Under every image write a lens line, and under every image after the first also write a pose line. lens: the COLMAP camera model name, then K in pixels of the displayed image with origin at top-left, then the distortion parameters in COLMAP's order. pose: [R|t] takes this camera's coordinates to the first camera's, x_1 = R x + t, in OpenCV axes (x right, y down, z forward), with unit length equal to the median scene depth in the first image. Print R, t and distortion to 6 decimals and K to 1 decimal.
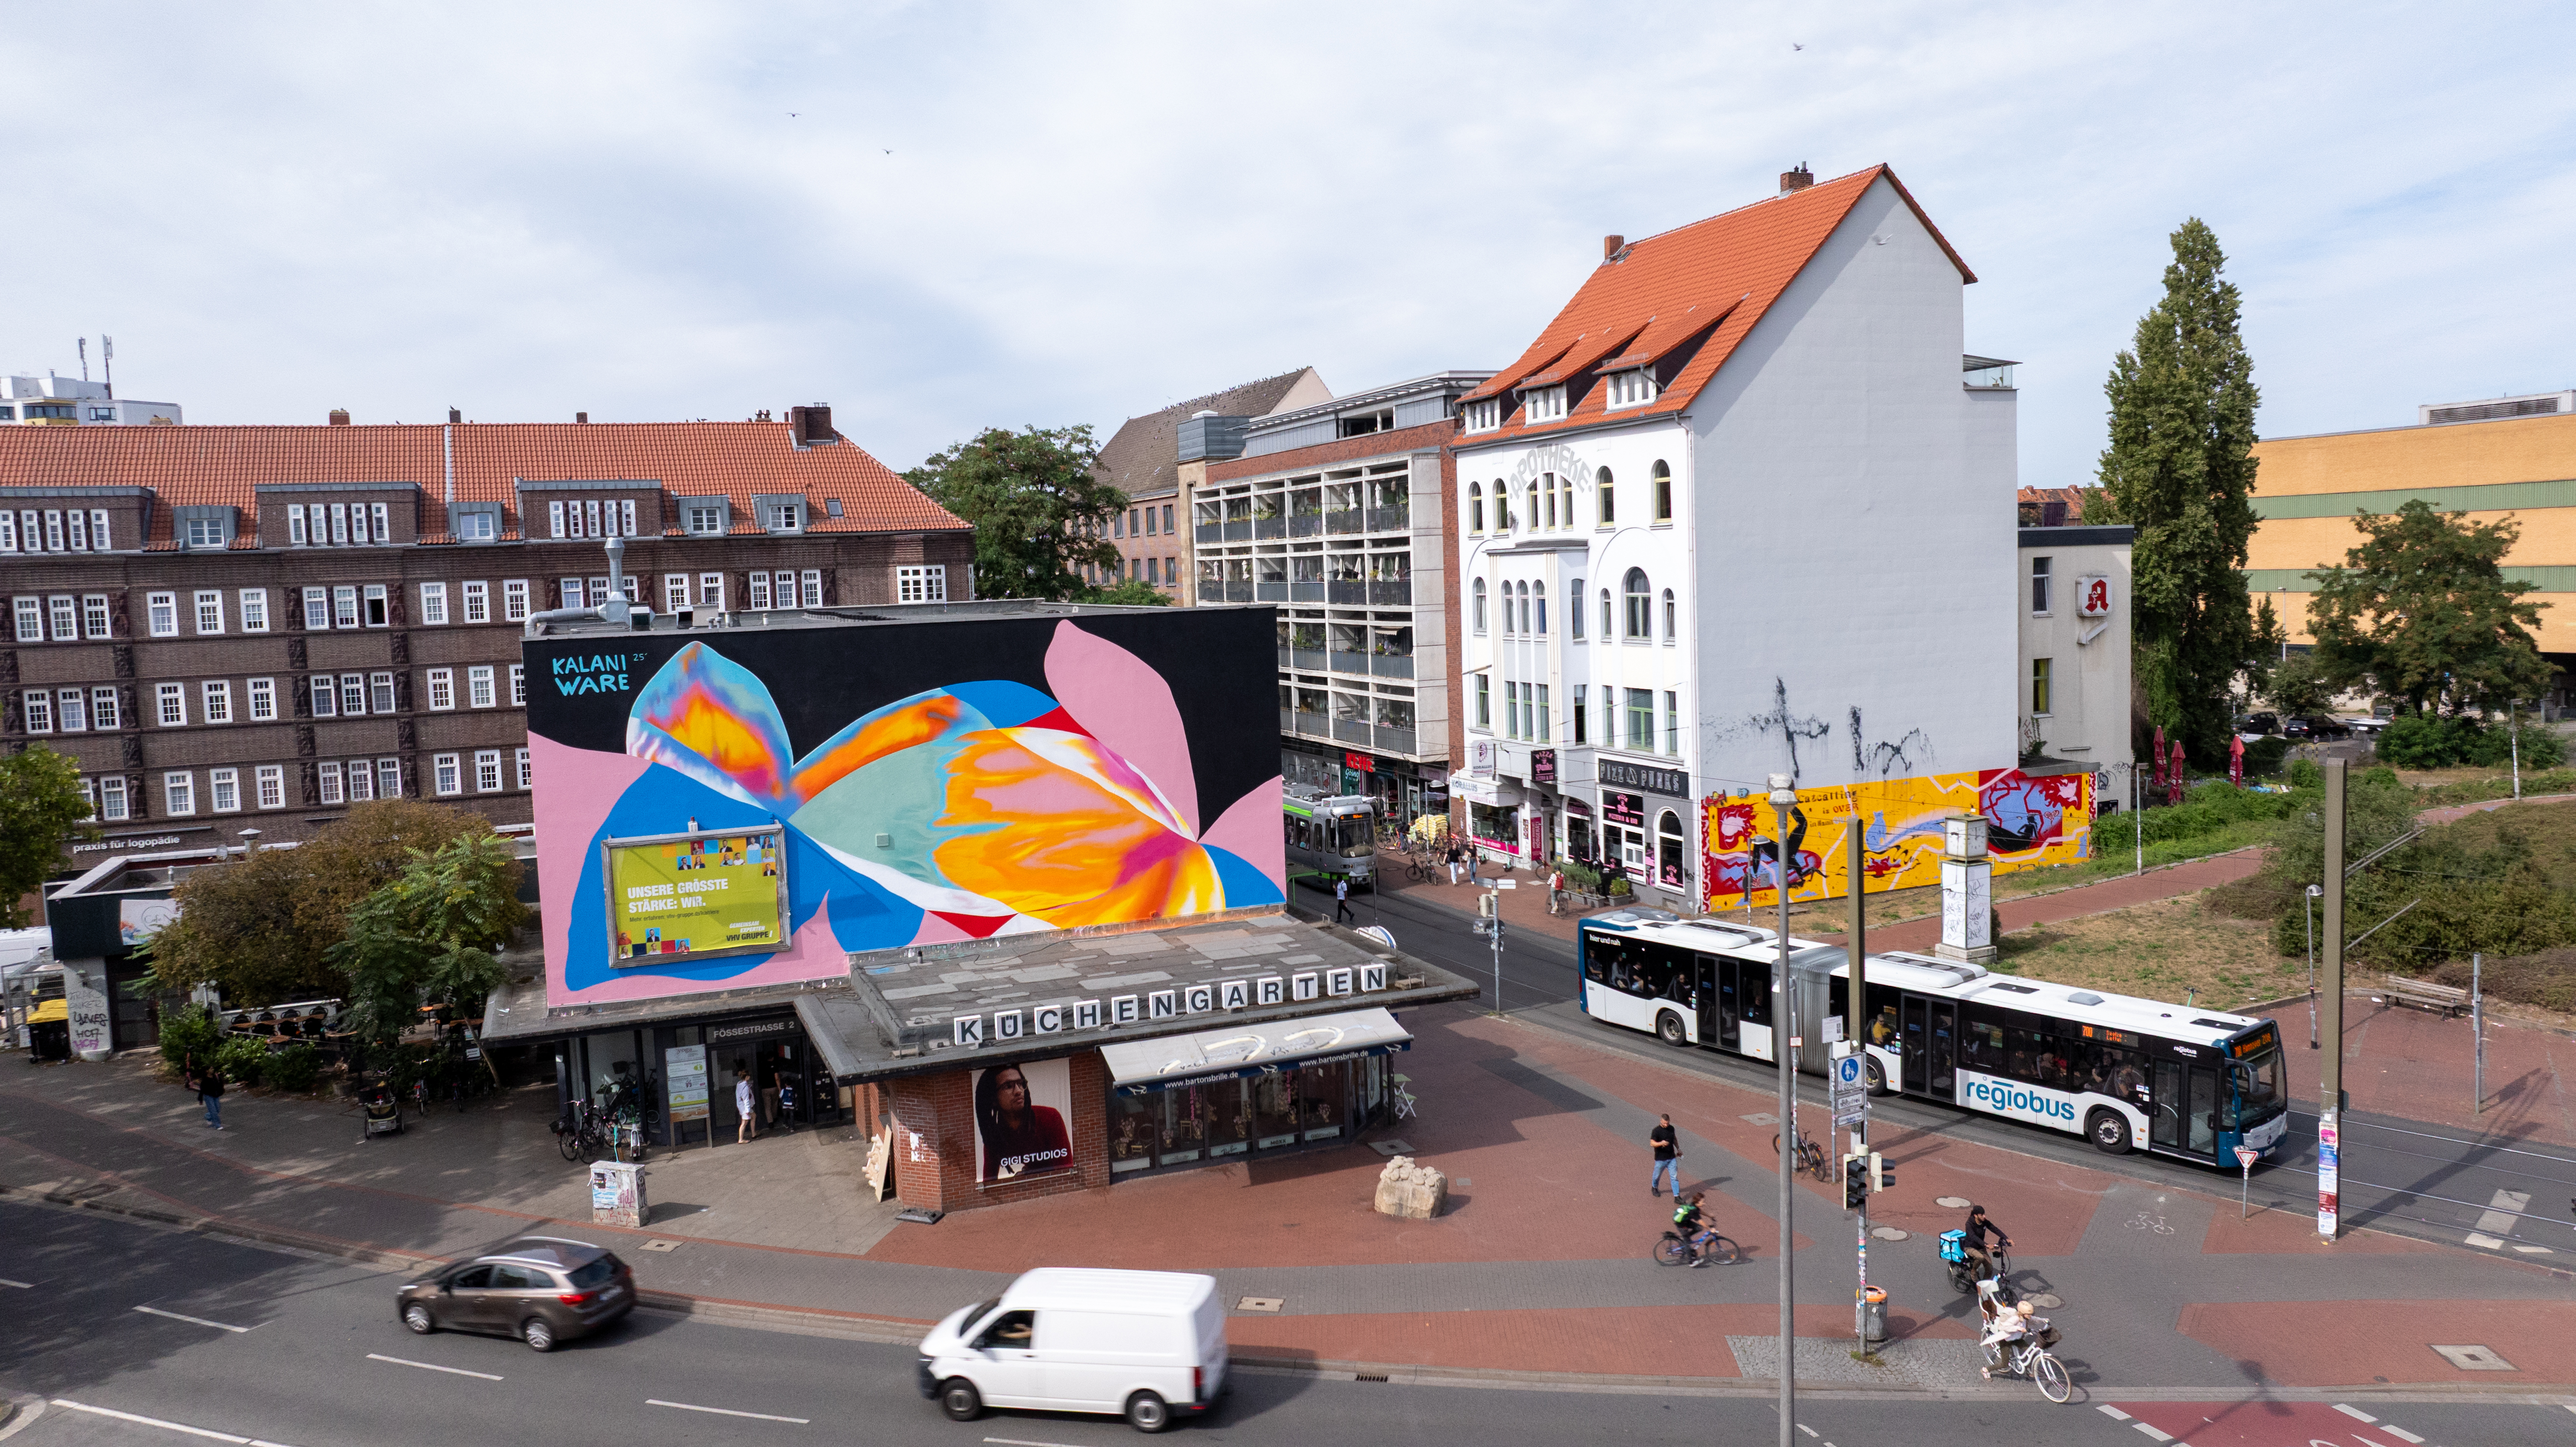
lens RADIAL K [[1788.7, 0, 1288.0], [0, 1788.7, 723.5], [0, 0, 1]] dist [-0.039081, 0.038518]
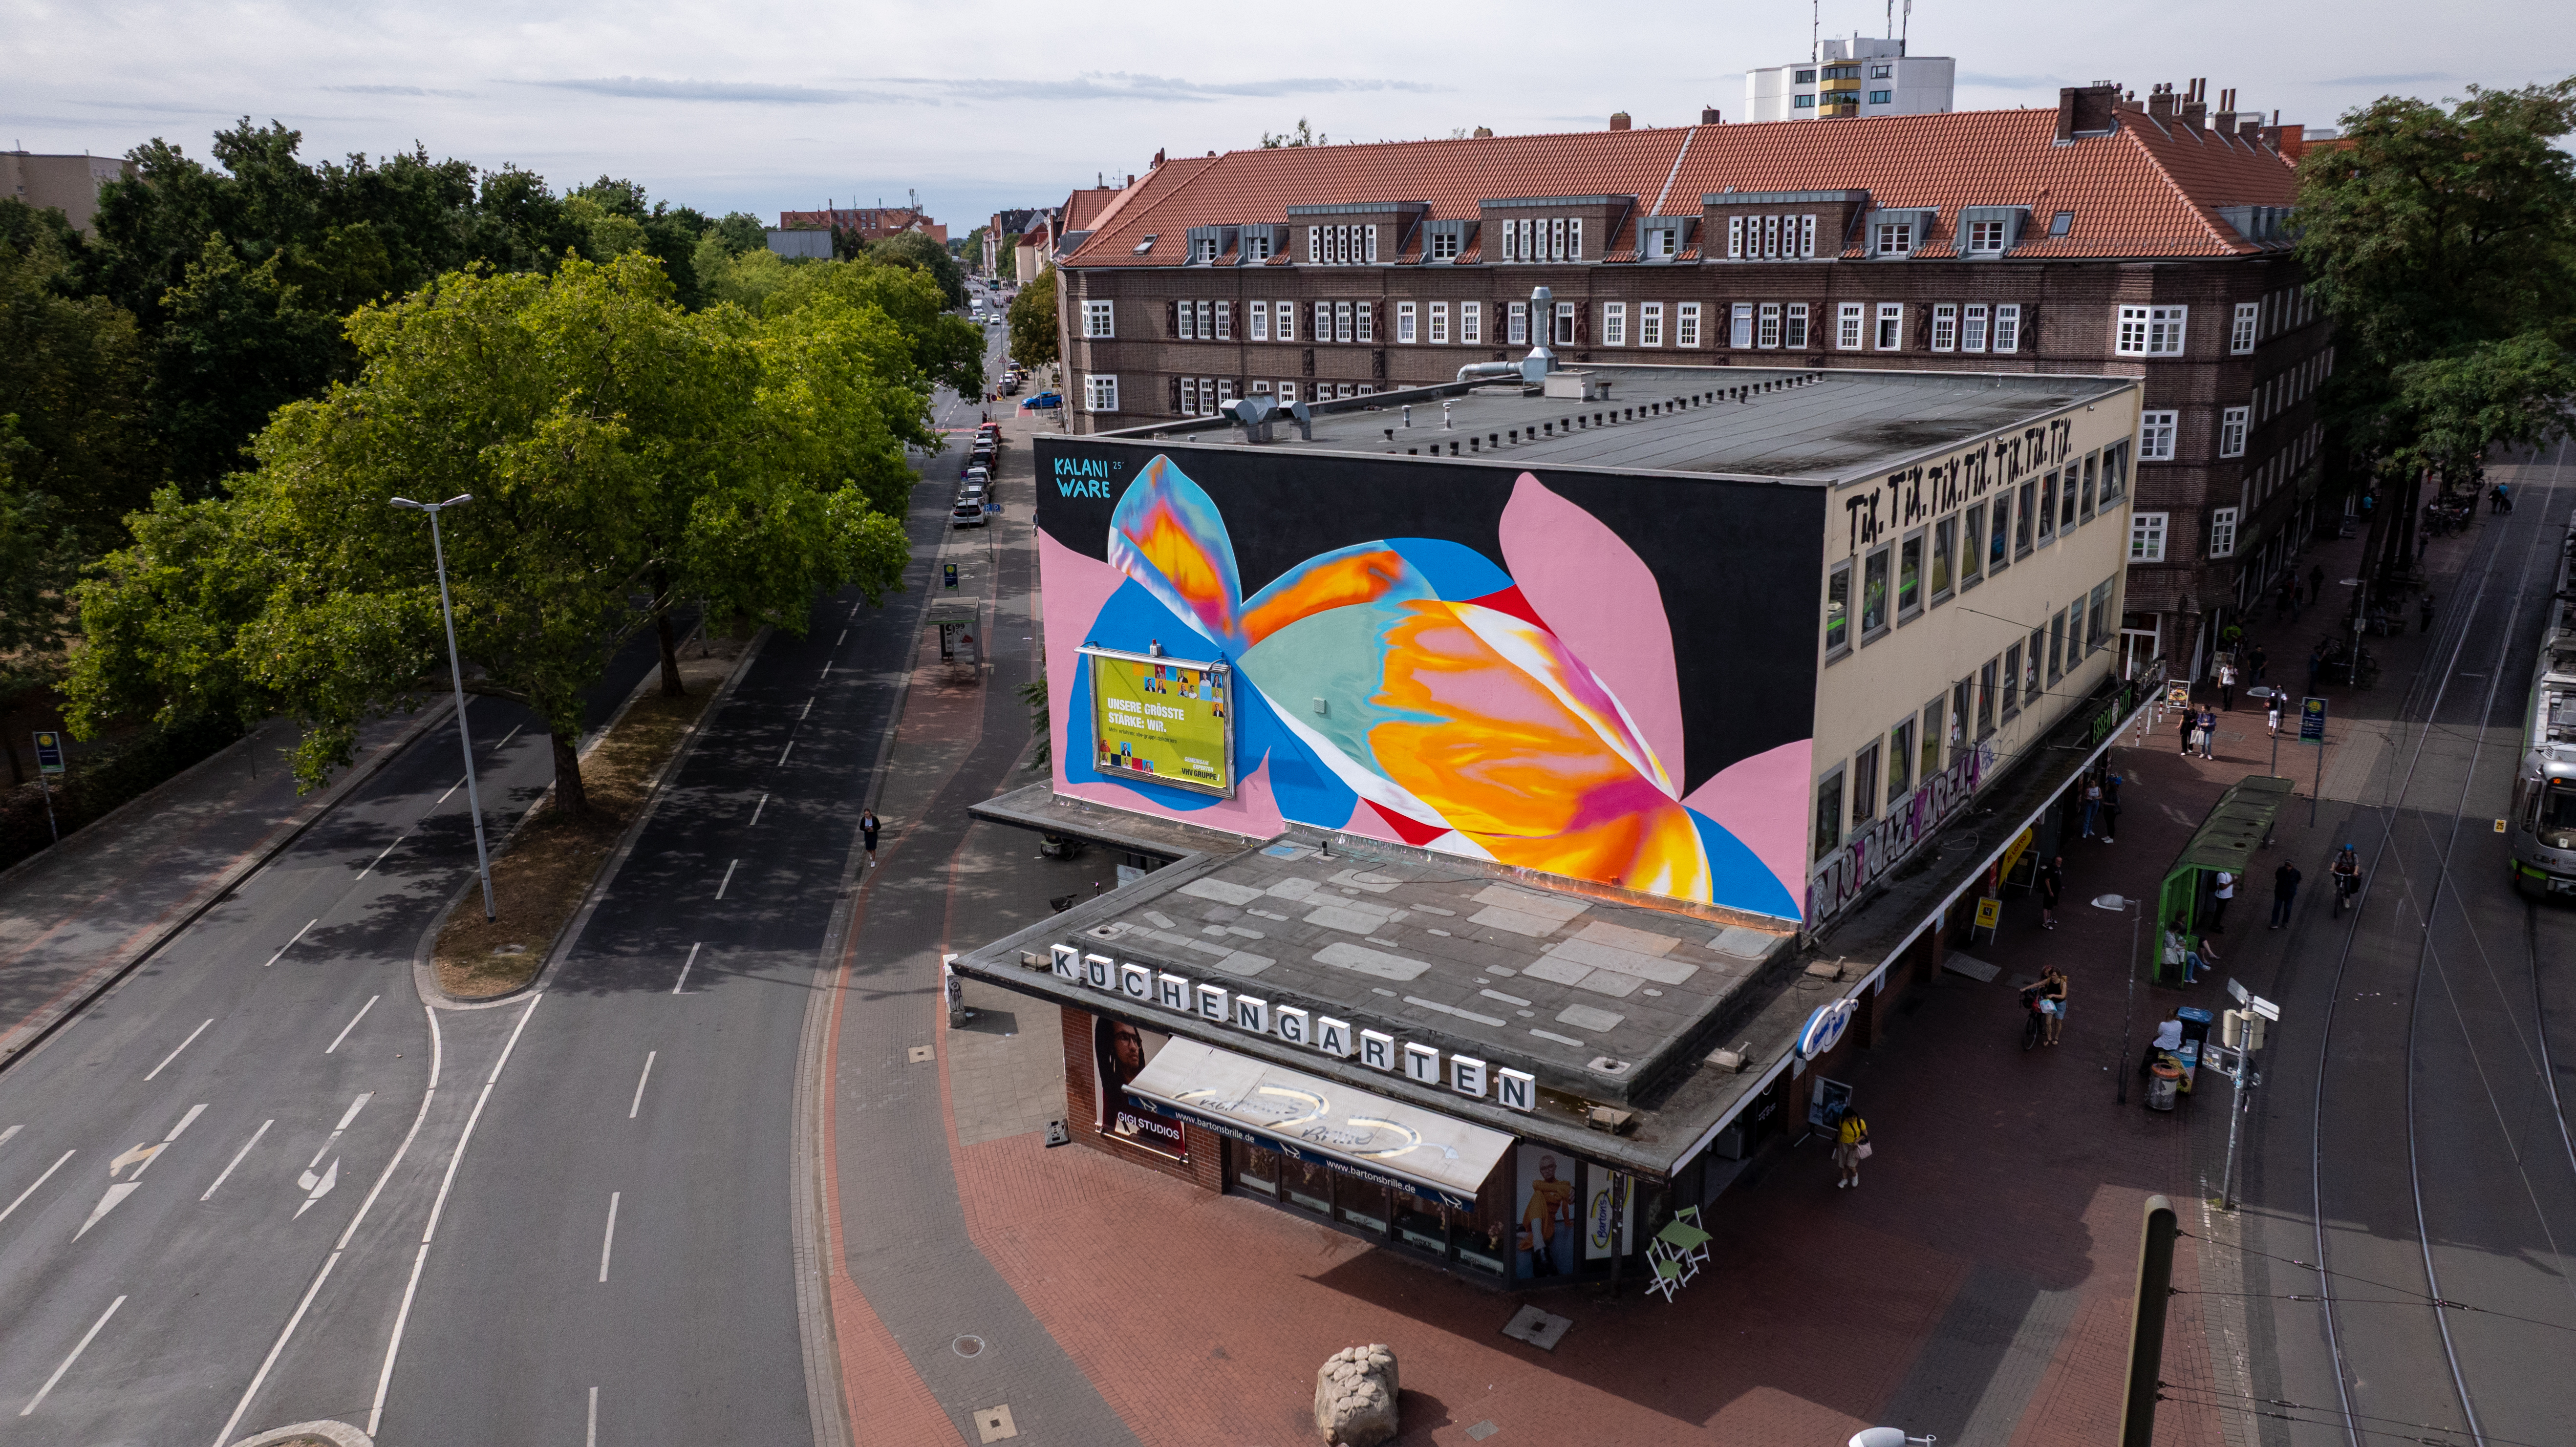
lens RADIAL K [[1788.7, 0, 1288.0], [0, 1788.7, 723.5], [0, 0, 1]] dist [-0.039081, 0.038518]
pose [[0.538518, 0.240761, -0.807485, 0.450381], [-0.073664, 0.968092, 0.239522, -0.128213], [0.839388, -0.069505, 0.539070, 0.509318]]
